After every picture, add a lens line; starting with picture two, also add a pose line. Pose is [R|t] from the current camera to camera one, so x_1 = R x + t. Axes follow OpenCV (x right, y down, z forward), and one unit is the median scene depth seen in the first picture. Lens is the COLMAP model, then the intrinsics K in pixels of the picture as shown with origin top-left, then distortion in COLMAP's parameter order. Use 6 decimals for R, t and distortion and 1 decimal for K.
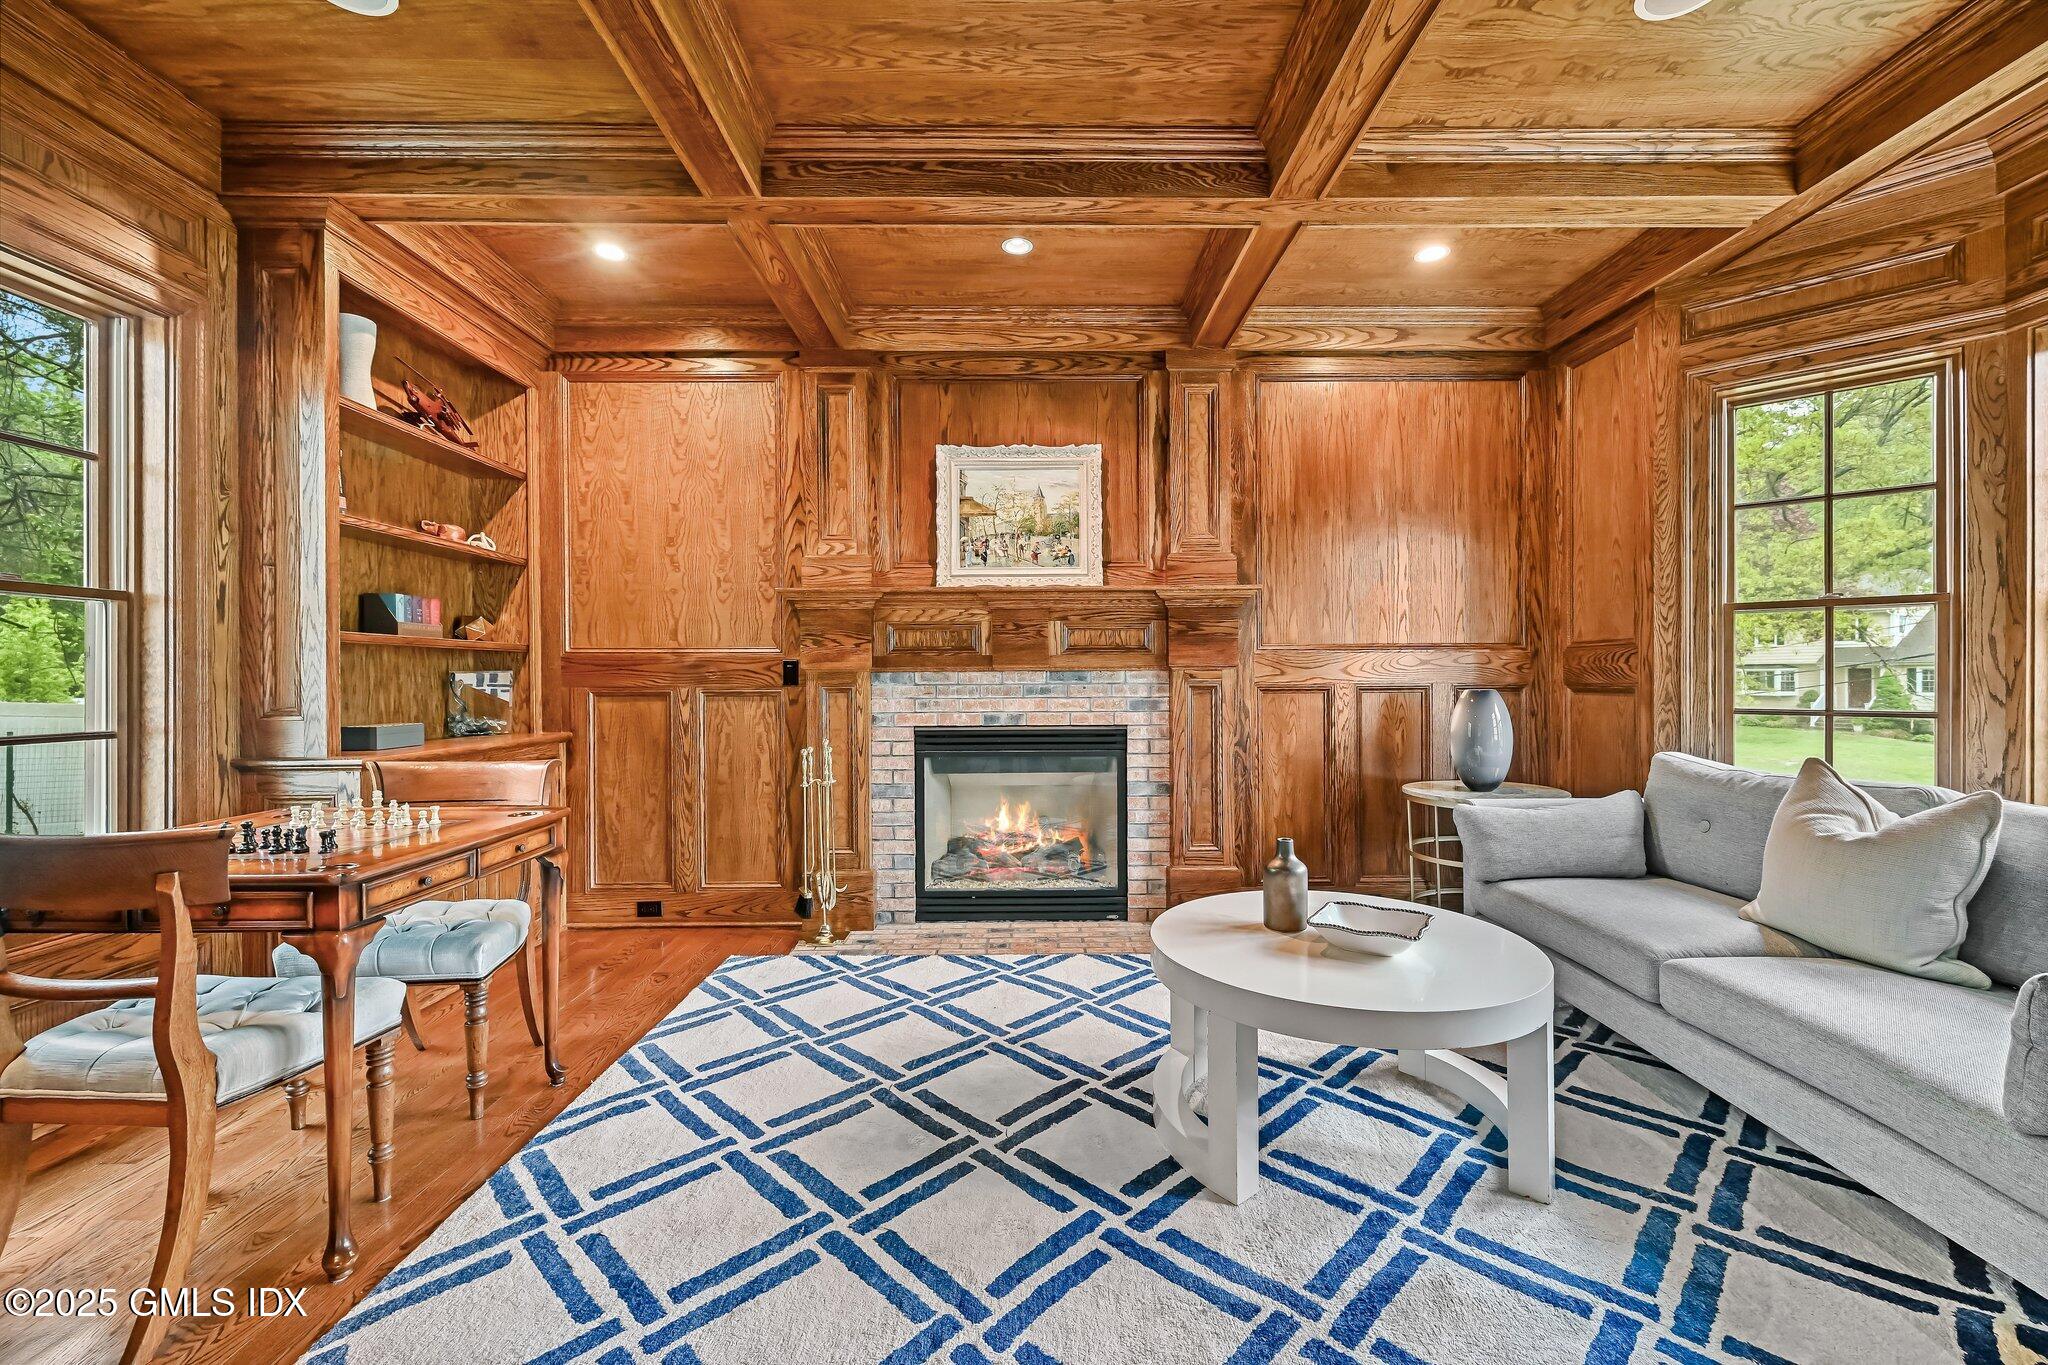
lens RADIAL K [[831.7, 0, 1024.0], [0, 831.7, 682.5], [0, 0, 1]] dist [0.000956, 0.000361]
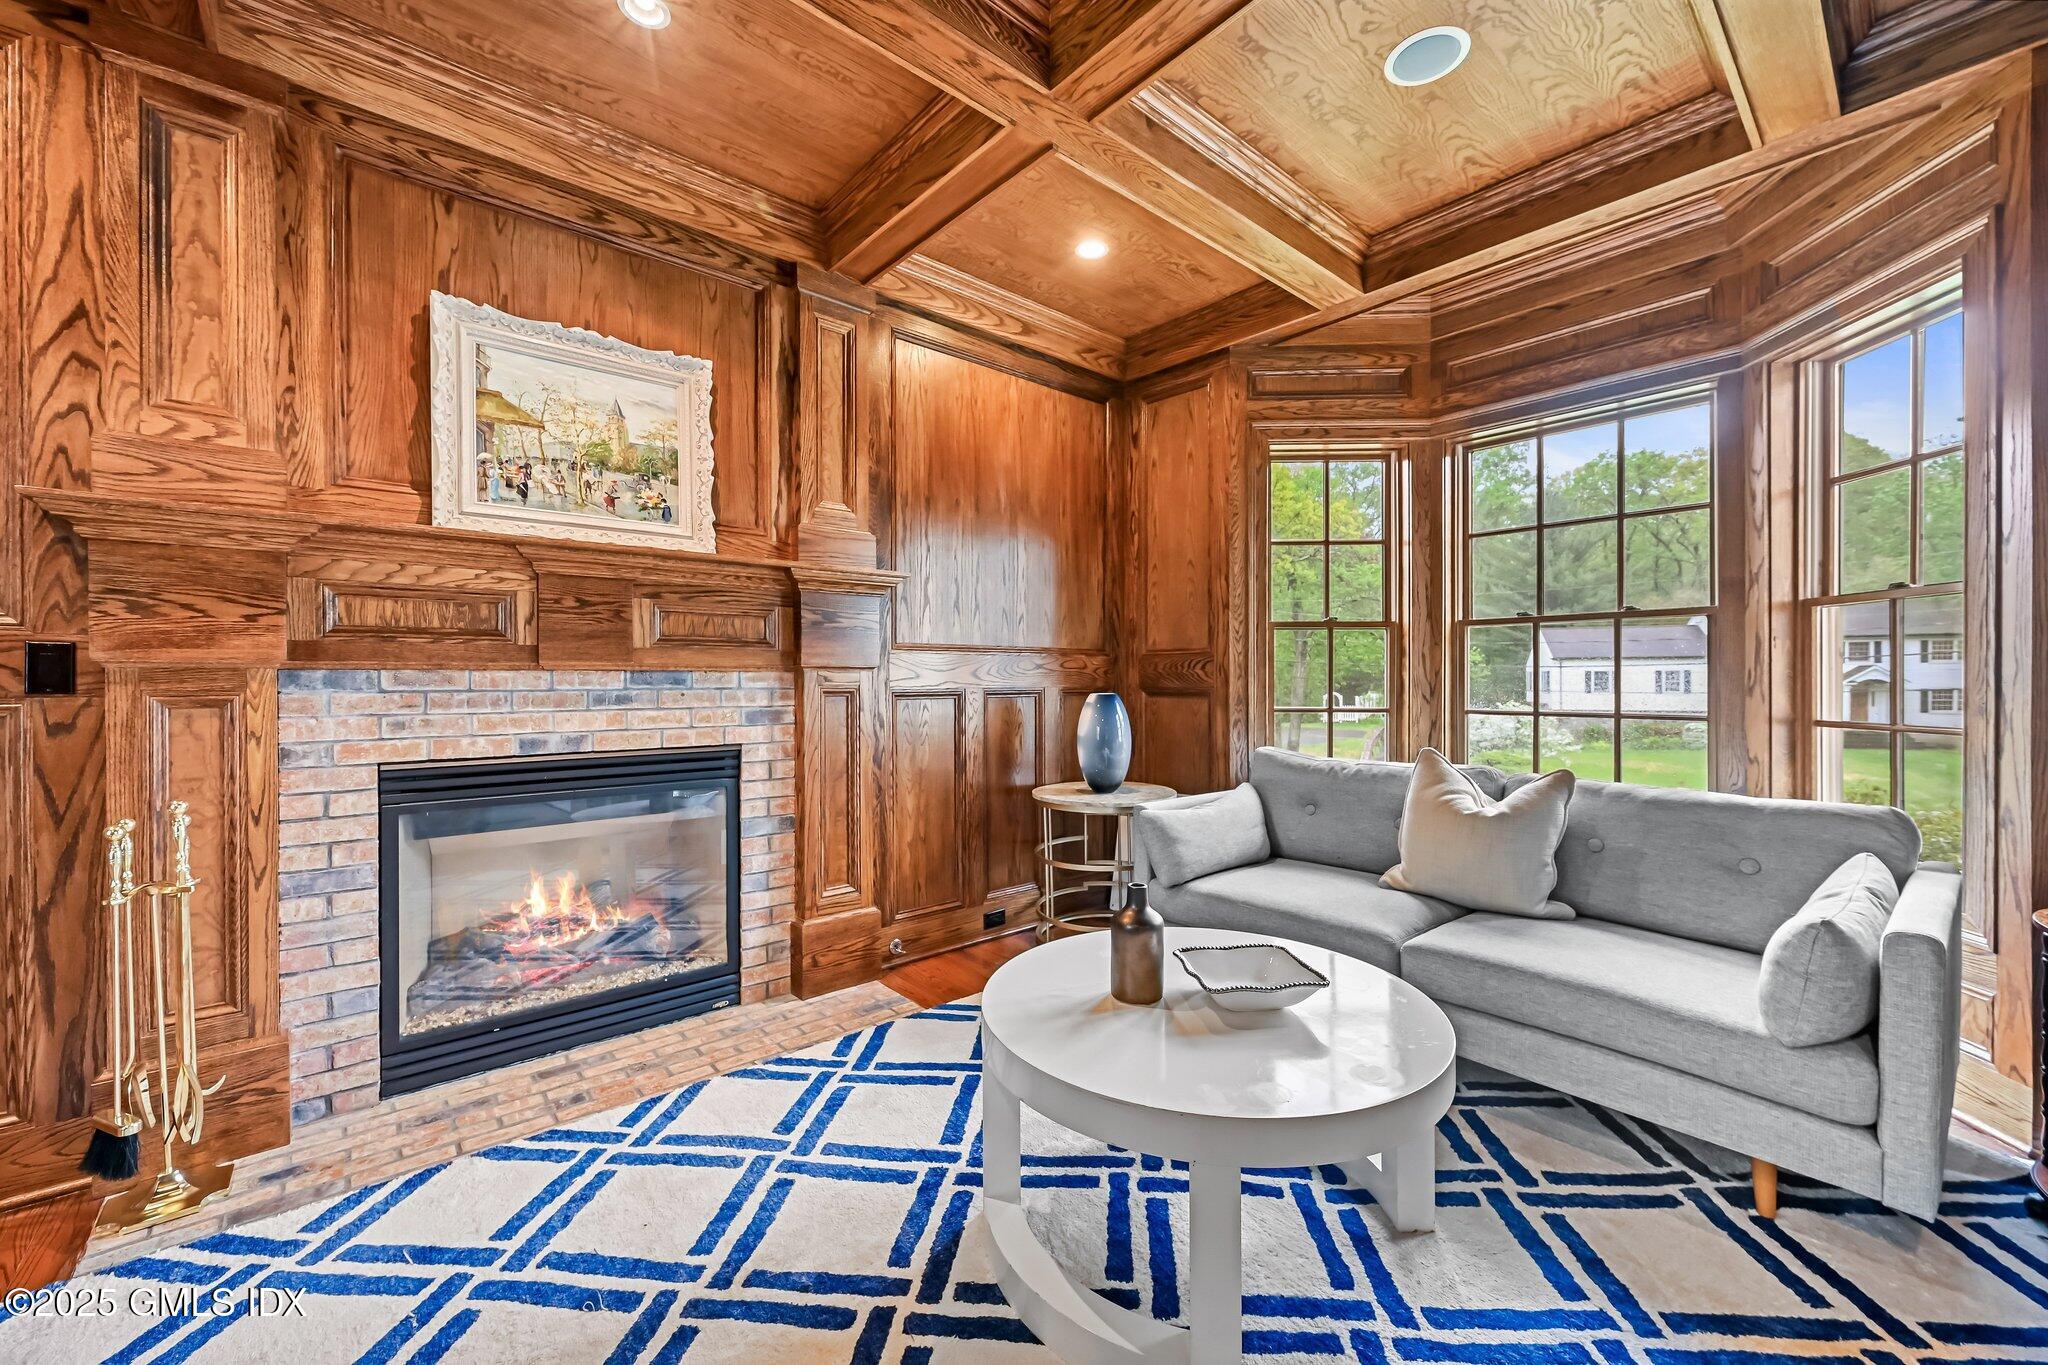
lens RADIAL K [[804.3, 0, 1024.0], [0, 804.3, 682.5], [0, 0, 1]] dist [-0.001835, -0.000007]
pose [[0.758573, 0.002228, 0.651584, -0.158220], [0.000615, 0.999991, -0.004135, -0.001177], [-0.651588, 0.003537, 0.758565, 0.286036]]
